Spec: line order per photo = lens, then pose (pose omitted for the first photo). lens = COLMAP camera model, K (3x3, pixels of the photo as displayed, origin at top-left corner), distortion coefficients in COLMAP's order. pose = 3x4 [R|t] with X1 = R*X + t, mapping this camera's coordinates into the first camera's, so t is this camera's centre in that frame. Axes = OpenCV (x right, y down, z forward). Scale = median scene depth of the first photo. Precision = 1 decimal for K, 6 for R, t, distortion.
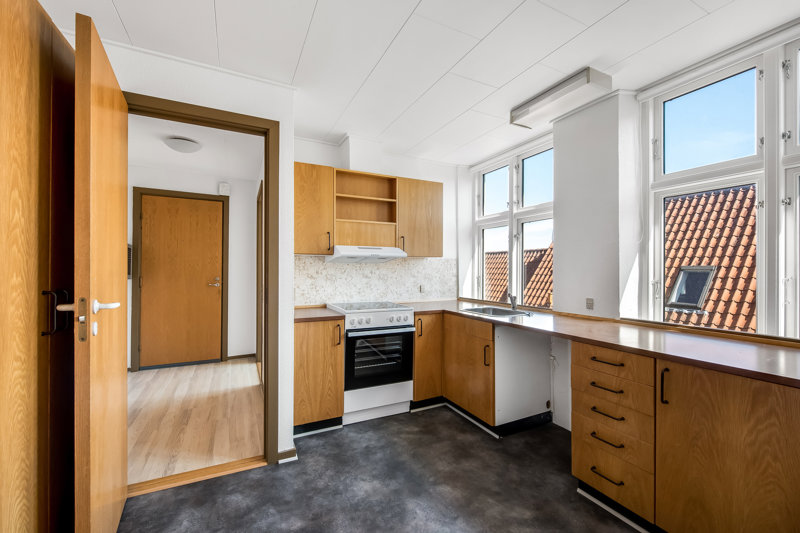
lens RADIAL K [[331.8, 0, 400.0], [0, 331.8, 266.5], [0, 0, 1]] dist [-0.001143, -0.000070]
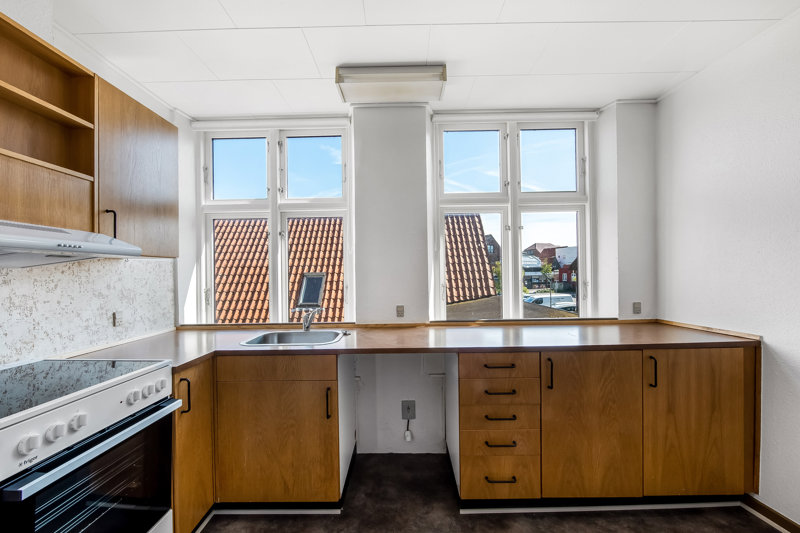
lens RADIAL K [[328.6, 0, 401.3], [0, 328.6, 272.0], [0, 0, 1]] dist [-0.000333, -0.005352]
pose [[0.450365, -0.003711, 0.892837, -0.234288], [0.009593, 0.999954, -0.000683, -0.000641], [-0.892793, 0.008873, 0.450380, 0.474997]]
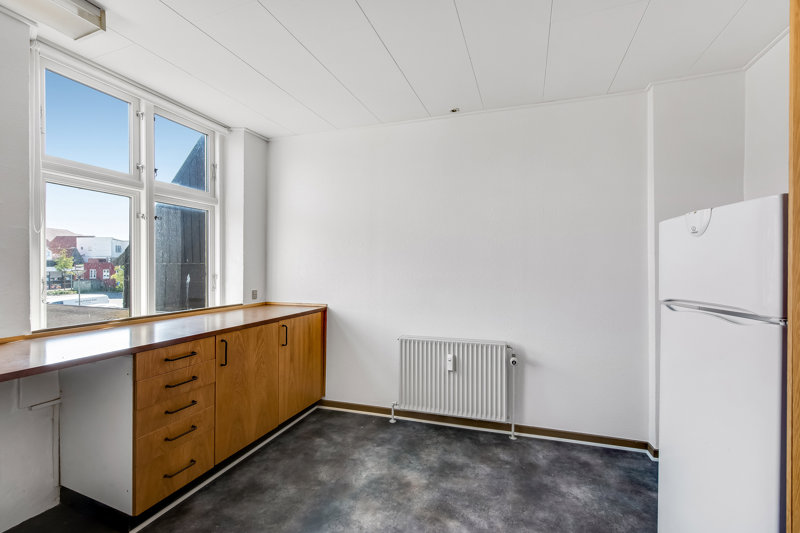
lens RADIAL K [[331.8, 0, 400.0], [0, 331.8, 266.5], [0, 0, 1]] dist [-0.001143, -0.000070]
pose [[-0.678049, -0.001181, 0.735016, -0.339559], [-0.006308, 0.999971, -0.004213, 0.005589], [-0.734990, -0.007493, -0.678037, 0.698569]]
